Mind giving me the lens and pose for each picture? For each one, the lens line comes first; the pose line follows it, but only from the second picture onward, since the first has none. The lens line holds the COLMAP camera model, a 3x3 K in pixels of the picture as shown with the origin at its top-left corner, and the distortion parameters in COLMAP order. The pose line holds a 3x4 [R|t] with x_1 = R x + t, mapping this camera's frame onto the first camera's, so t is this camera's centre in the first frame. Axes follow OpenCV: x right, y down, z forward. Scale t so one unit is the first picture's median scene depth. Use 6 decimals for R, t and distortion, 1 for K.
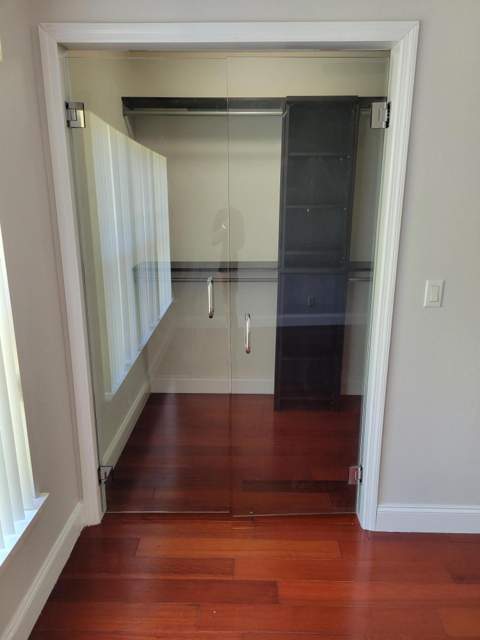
lens RADIAL K [[483.1, 0, 238.3], [0, 483.1, 338.6], [0, 0, 1]] dist [-0.001611, -0.002050]
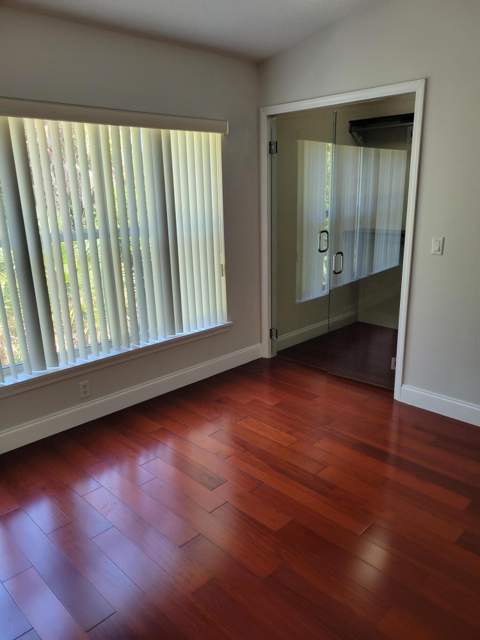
lens RADIAL K [[475.8, 0, 240.0], [0, 475.8, 320.0], [0, 0, 1]] dist [0.086922, -0.082134]
pose [[0.711326, 0.176877, -0.680242, 0.924228], [-0.177761, 0.981626, 0.069359, 0.128201], [0.680012, 0.071583, 0.729699, -0.473444]]
